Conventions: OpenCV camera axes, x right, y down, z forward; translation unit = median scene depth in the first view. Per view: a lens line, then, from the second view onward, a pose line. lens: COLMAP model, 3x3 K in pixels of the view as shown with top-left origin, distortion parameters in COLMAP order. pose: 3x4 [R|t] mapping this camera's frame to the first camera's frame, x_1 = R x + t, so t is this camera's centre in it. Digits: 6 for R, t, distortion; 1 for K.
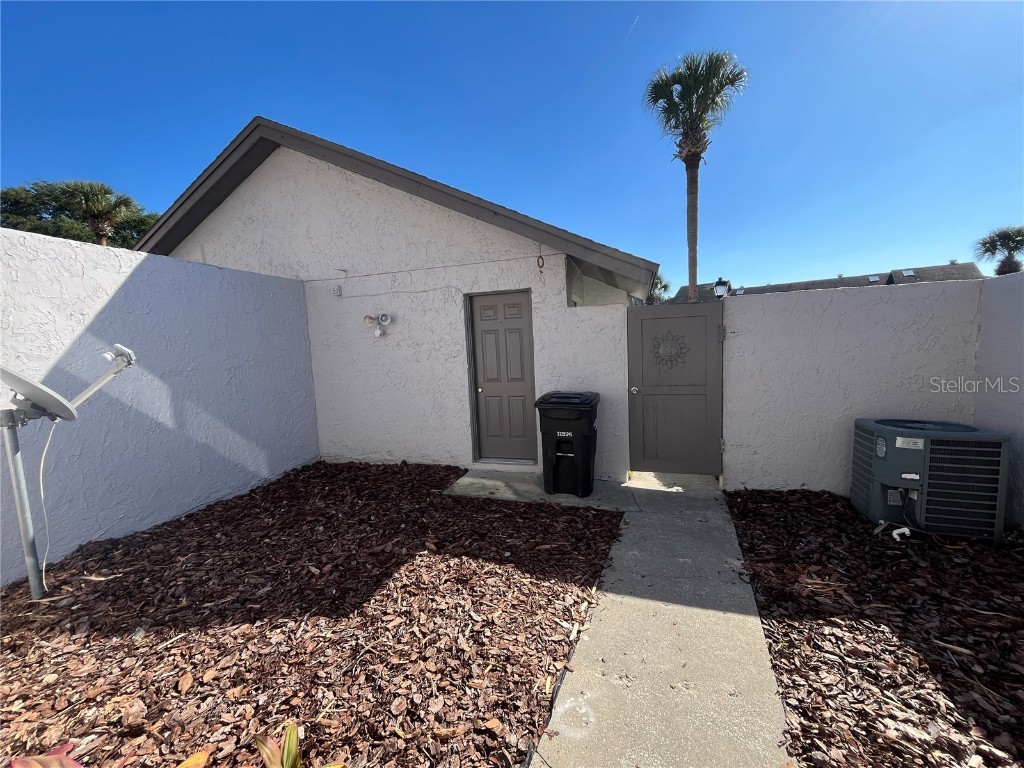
lens RADIAL K [[412.6, 0, 510.3], [0, 412.6, 387.2], [0, 0, 1]] dist [0.000215, -0.000311]
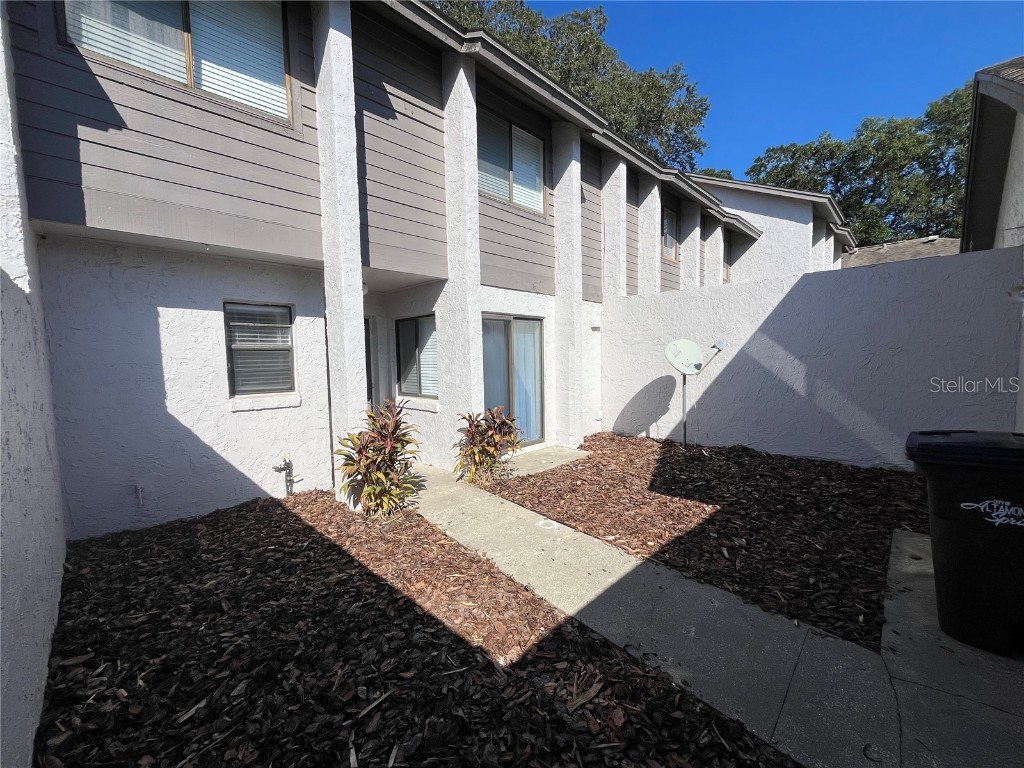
lens RADIAL K [[412.6, 0, 510.3], [0, 412.6, 387.2], [0, 0, 1]] dist [0.000215, -0.000311]
pose [[-0.460538, 0.113726, -0.880325, 0.967551], [-0.046338, 0.987326, 0.151791, -0.103970], [0.886430, 0.110697, -0.449431, 0.805195]]
